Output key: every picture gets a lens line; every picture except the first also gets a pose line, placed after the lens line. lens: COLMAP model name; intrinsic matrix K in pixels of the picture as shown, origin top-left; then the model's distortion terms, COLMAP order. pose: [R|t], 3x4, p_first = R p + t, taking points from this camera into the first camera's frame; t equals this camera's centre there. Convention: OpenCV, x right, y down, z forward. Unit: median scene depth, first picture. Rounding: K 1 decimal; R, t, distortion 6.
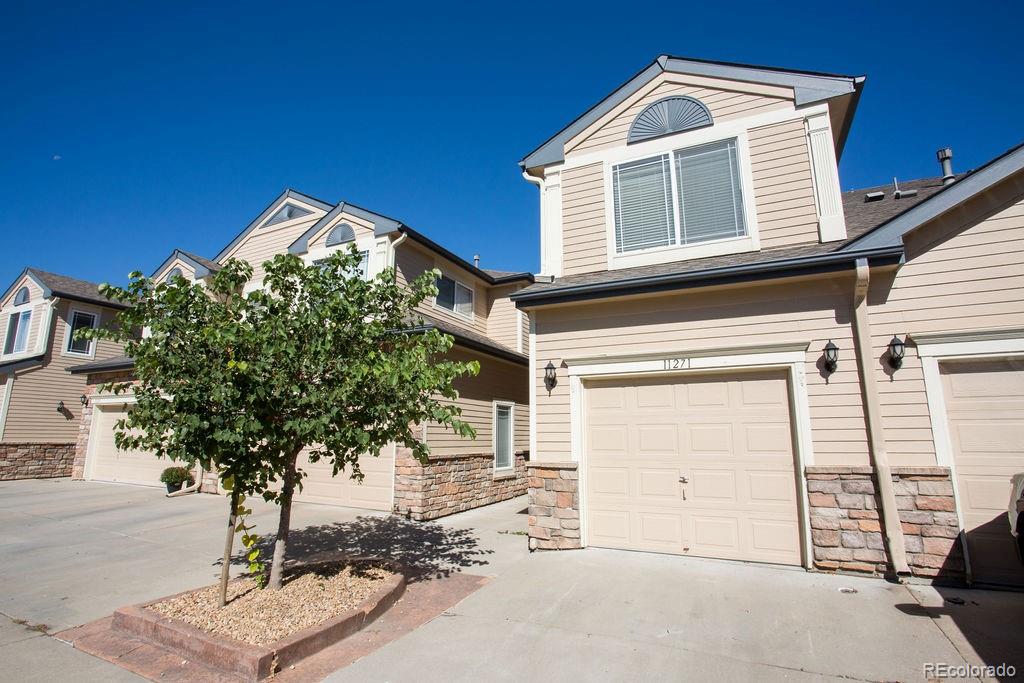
lens RADIAL K [[484.9, 0, 512.0], [0, 484.9, 341.5], [0, 0, 1]] dist [-0.078507, 0.031663]
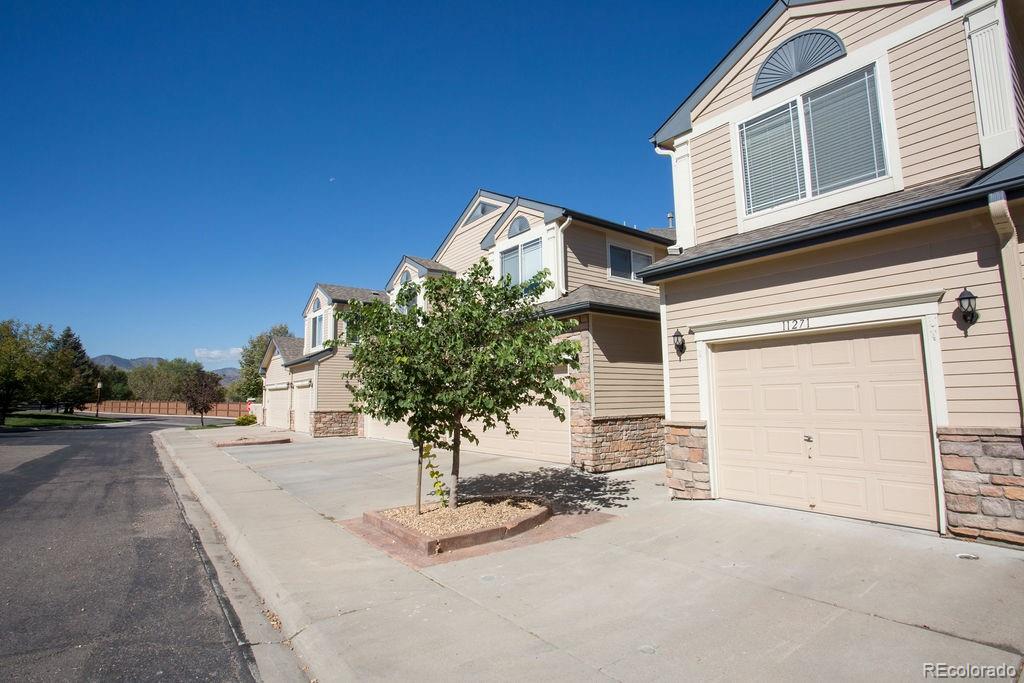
lens RADIAL K [[484.9, 0, 512.0], [0, 484.9, 341.5], [0, 0, 1]] dist [-0.078507, 0.031663]
pose [[0.899198, -0.067668, -0.432278, 0.211913], [0.100553, 0.993484, 0.053647, -0.027721], [0.425831, -0.091706, 0.900143, -0.130516]]
